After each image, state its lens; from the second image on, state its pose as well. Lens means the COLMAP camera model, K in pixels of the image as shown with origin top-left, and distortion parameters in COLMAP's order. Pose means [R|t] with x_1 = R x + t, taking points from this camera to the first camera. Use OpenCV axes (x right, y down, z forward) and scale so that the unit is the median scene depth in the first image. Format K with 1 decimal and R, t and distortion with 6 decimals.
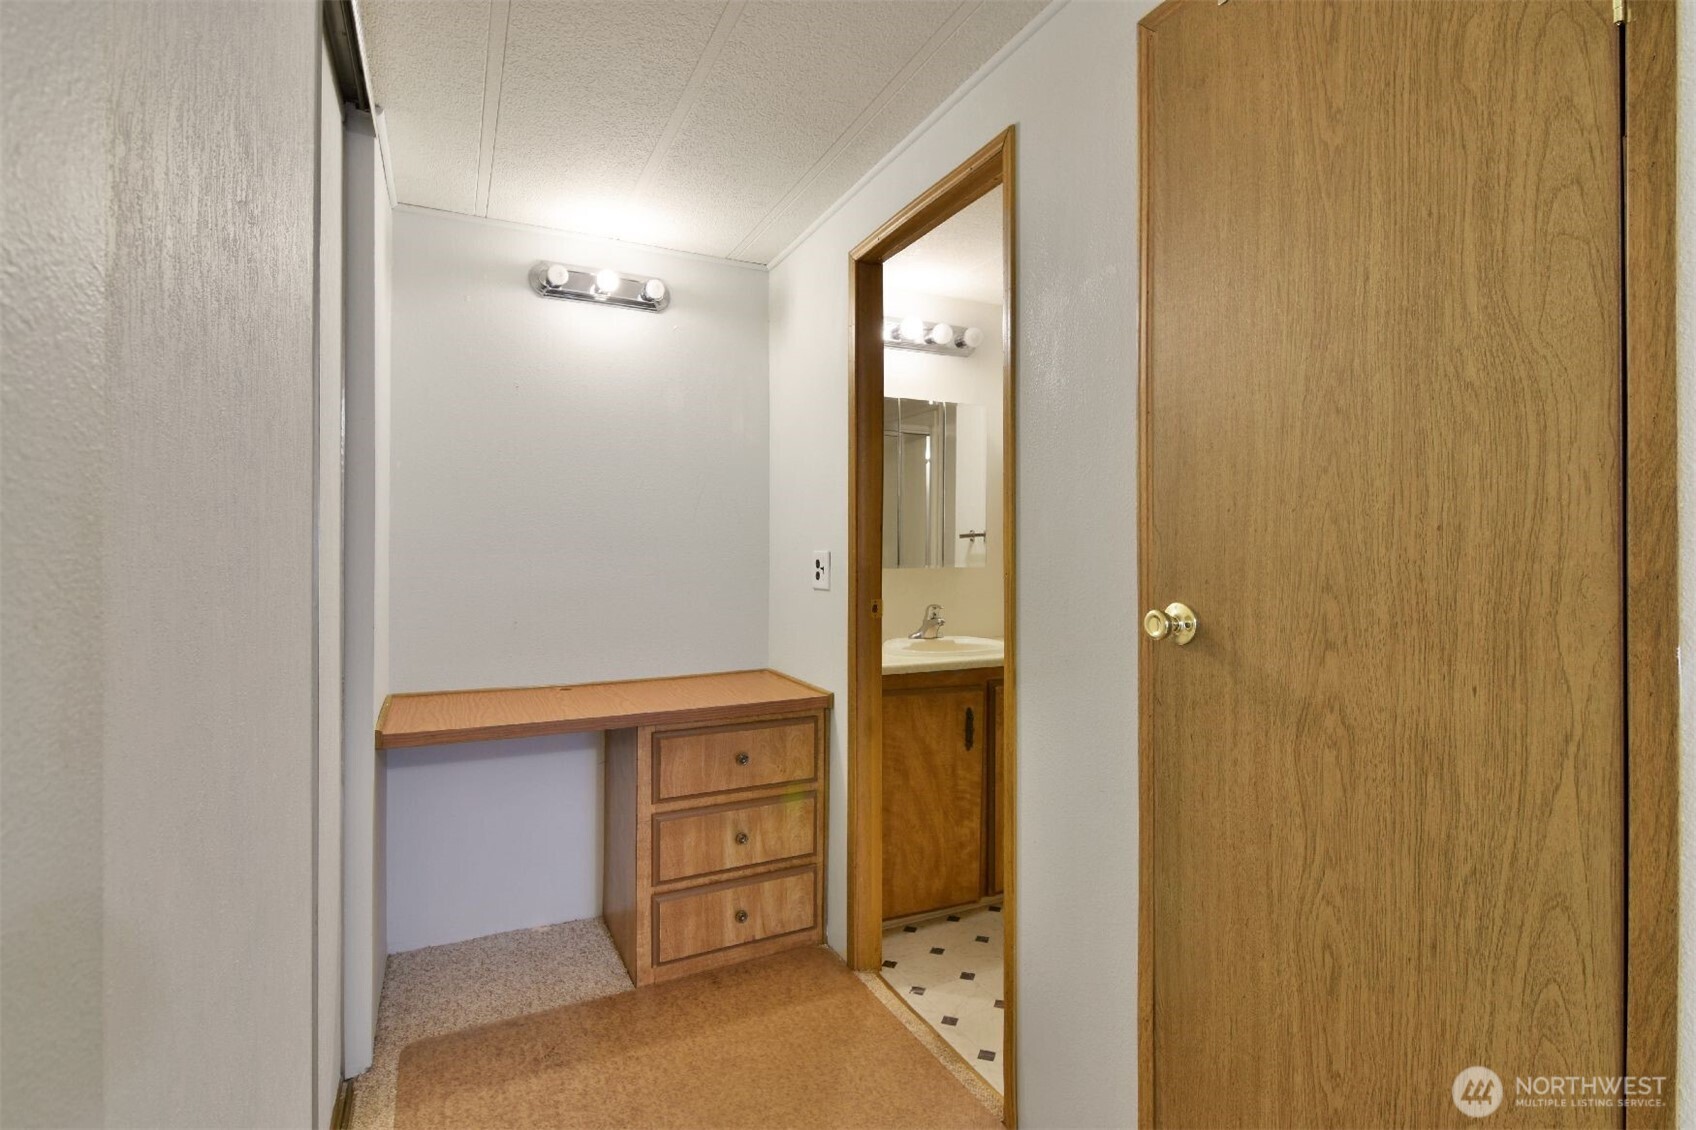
lens RADIAL K [[829.6, 0, 856.2], [0, 829.6, 548.1], [0, 0, 1]] dist [0.001358, -0.000153]
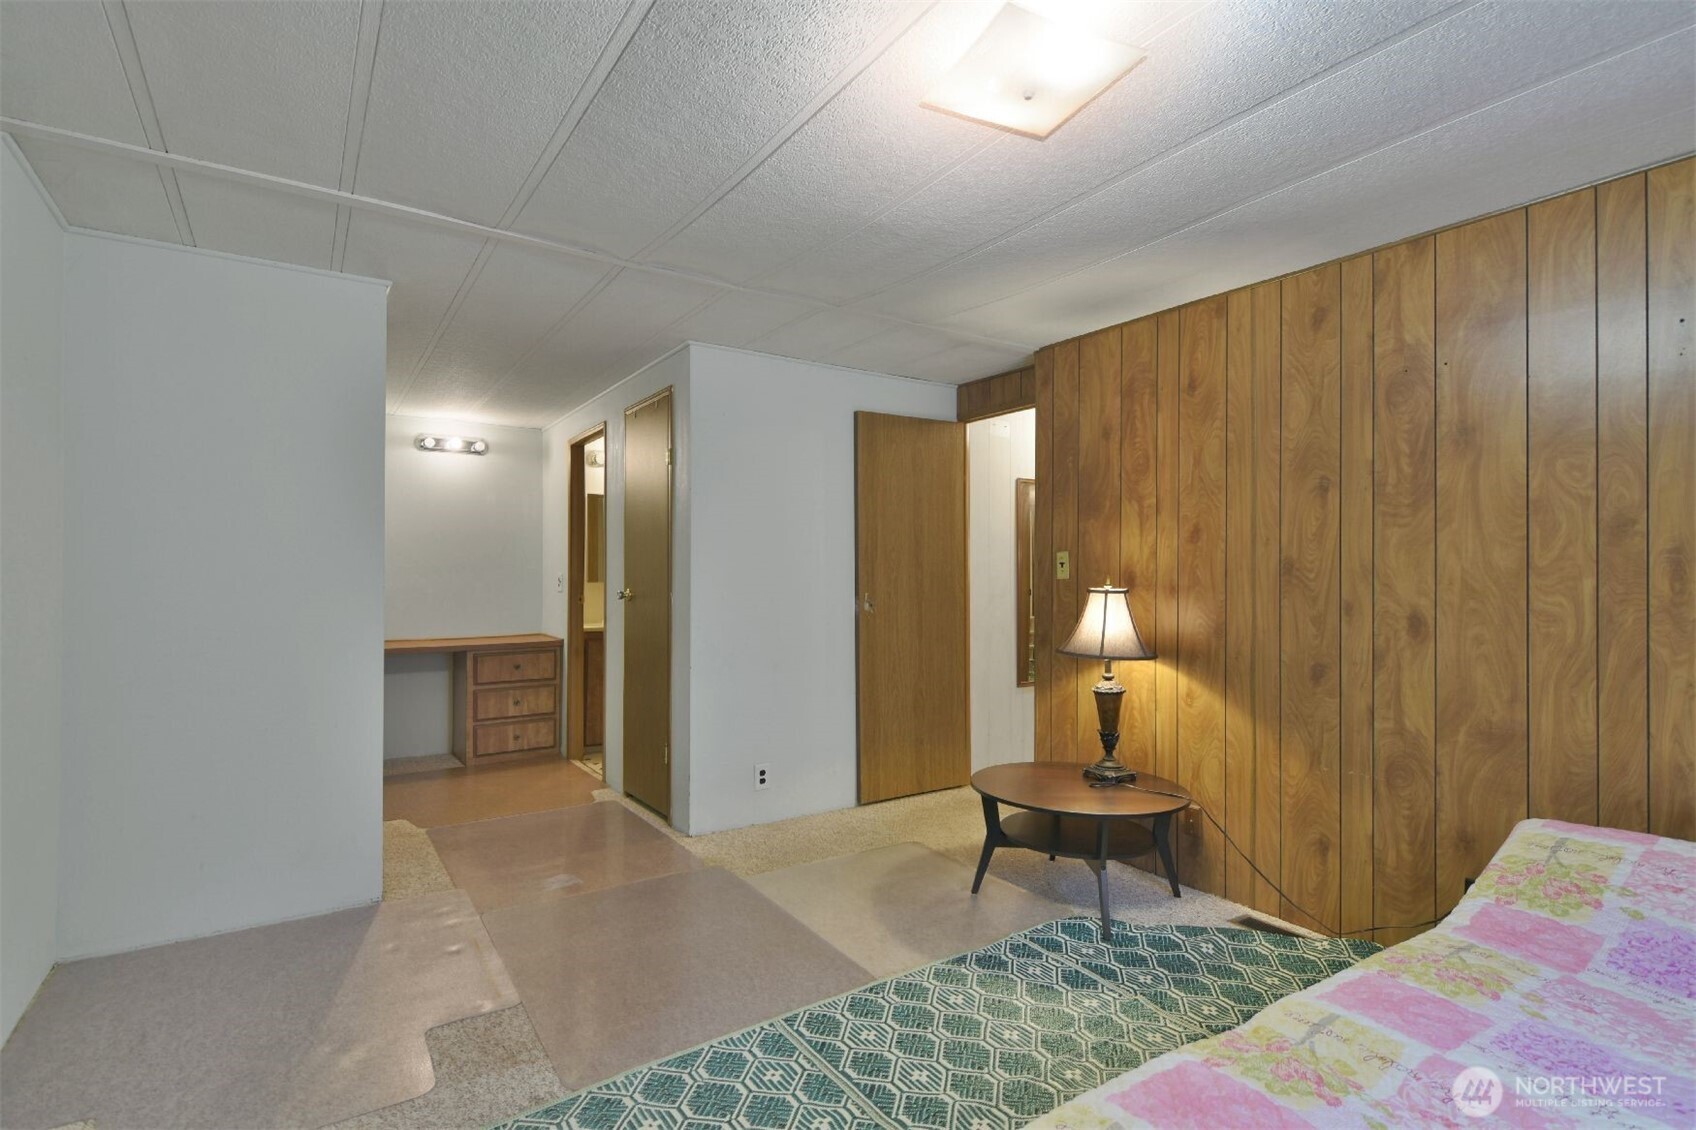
lens RADIAL K [[779.0, 0, 850.3], [0, 779.0, 574.2], [0, 0, 1]] dist [-0.001281, -0.000460]
pose [[0.985404, 0.000887, 0.170227, 0.379046], [-0.000529, 0.999998, -0.002148, 0.008068], [-0.170229, 0.002026, 0.985402, -1.189061]]
